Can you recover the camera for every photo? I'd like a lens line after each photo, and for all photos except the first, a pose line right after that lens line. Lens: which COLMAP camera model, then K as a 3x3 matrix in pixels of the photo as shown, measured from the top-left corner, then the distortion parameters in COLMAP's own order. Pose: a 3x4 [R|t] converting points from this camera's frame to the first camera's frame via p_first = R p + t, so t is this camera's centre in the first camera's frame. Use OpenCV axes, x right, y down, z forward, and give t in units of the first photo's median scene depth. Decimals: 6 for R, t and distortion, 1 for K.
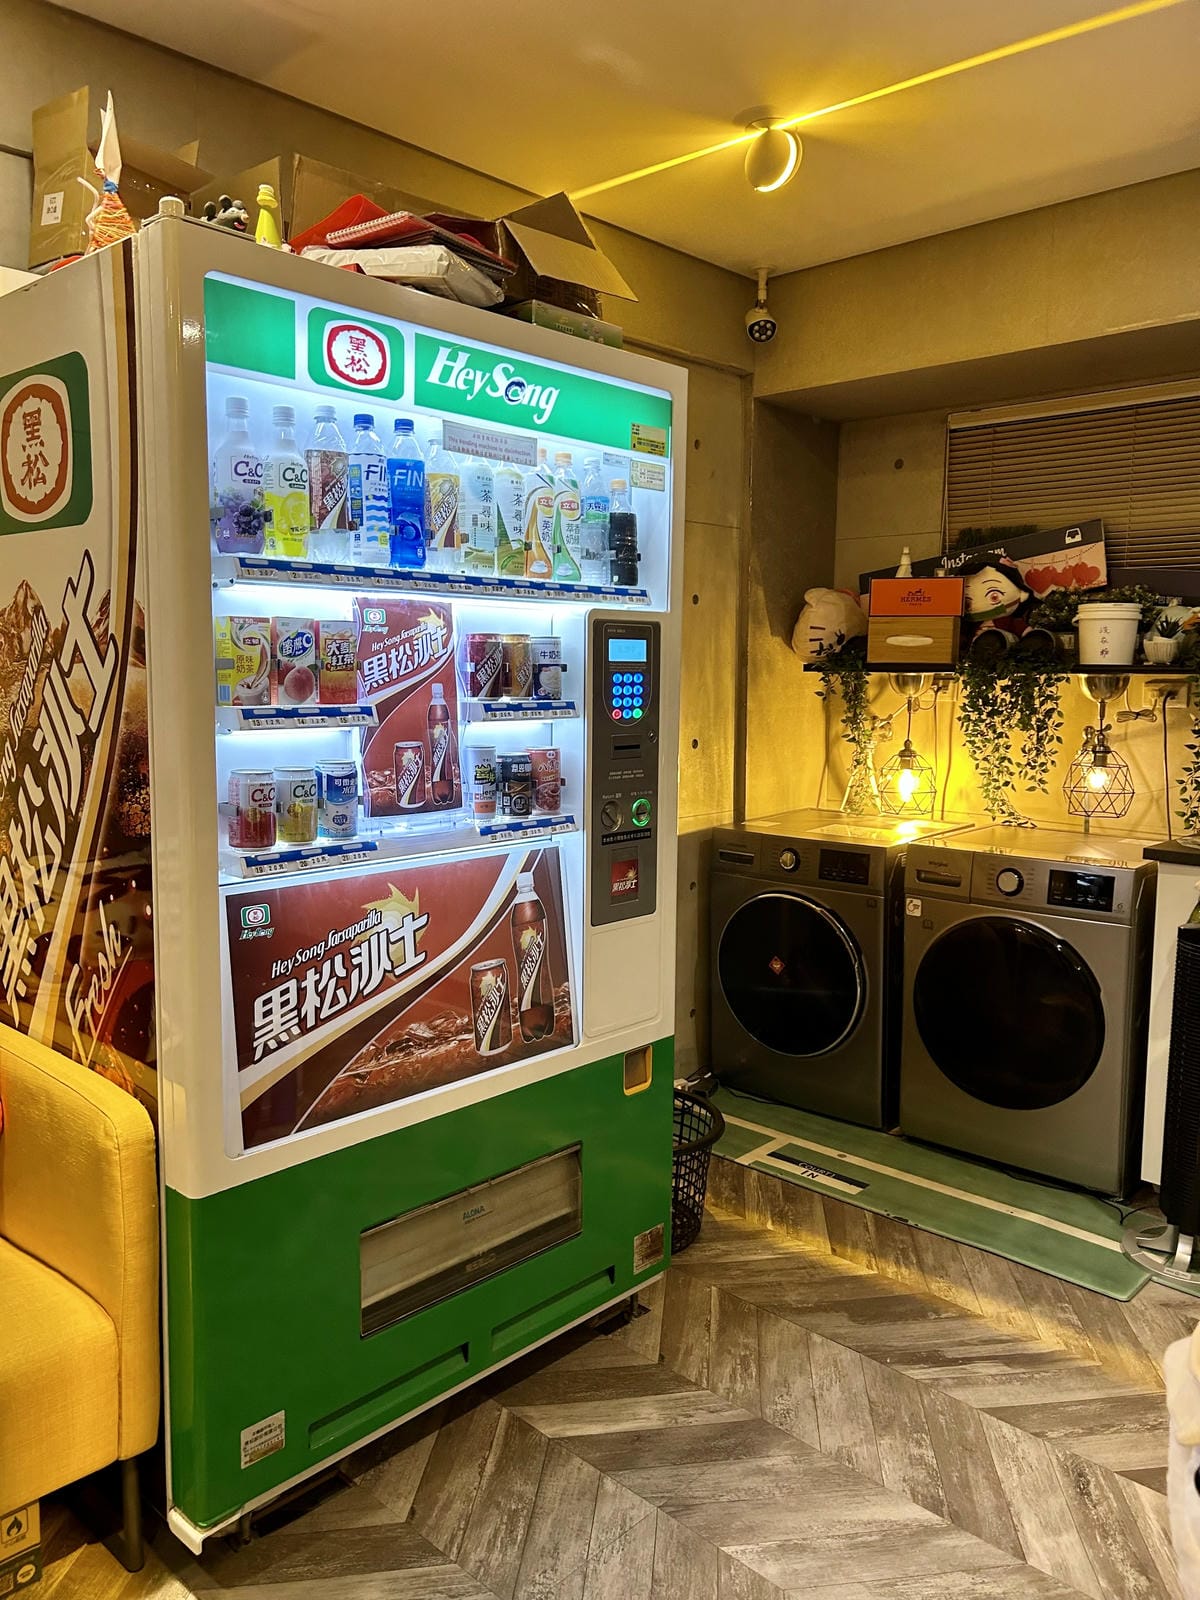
lens RADIAL K [[1203.9, 0, 598.1], [0, 1203.9, 811.0], [0, 0, 1]] dist [0.020311, -0.005087]
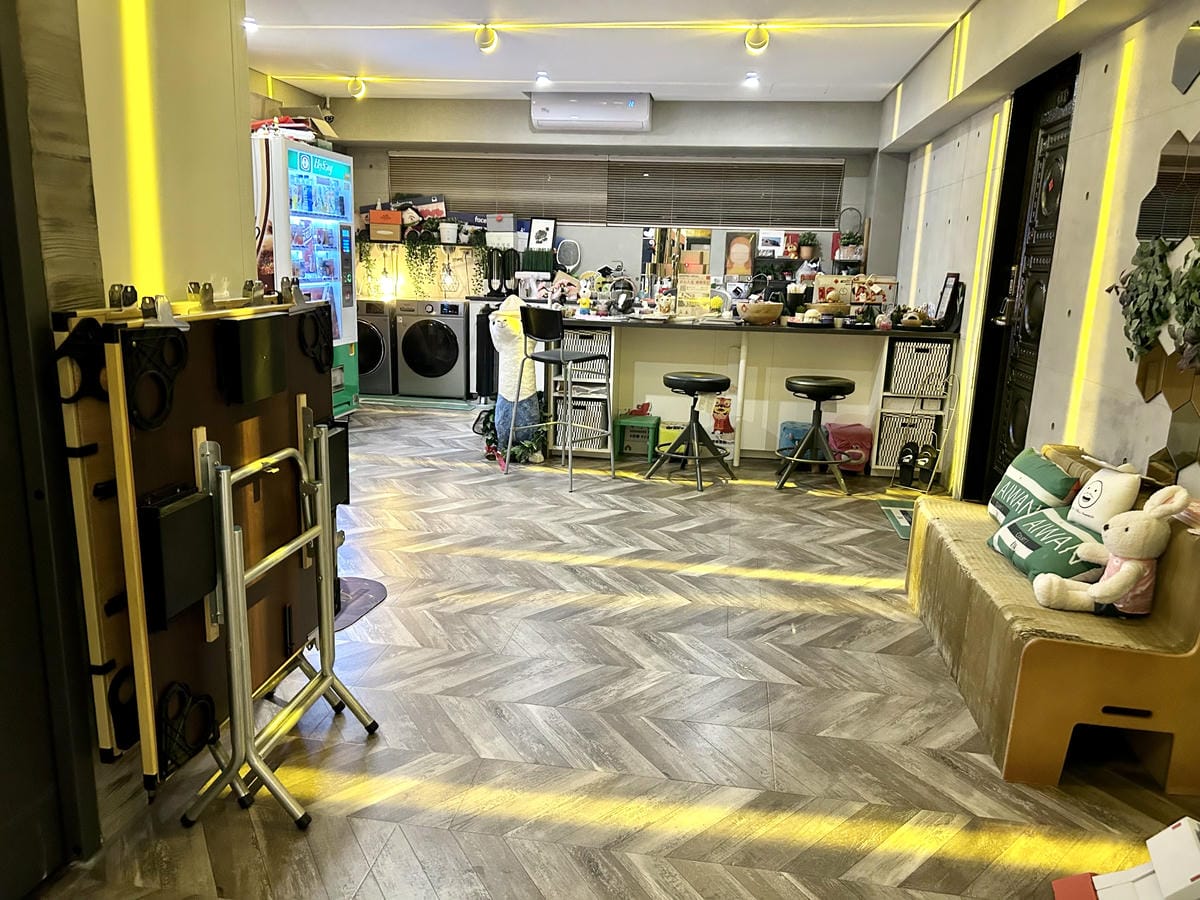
lens RADIAL K [[903.0, 0, 603.7], [0, 903.0, 454.3], [0, 0, 1]] dist [0.020311, -0.005087]
pose [[0.811254, -0.105591, 0.575081, -0.663816], [0.045078, 0.991926, 0.118538, 0.163912], [-0.582954, -0.070241, 0.809463, -1.179901]]
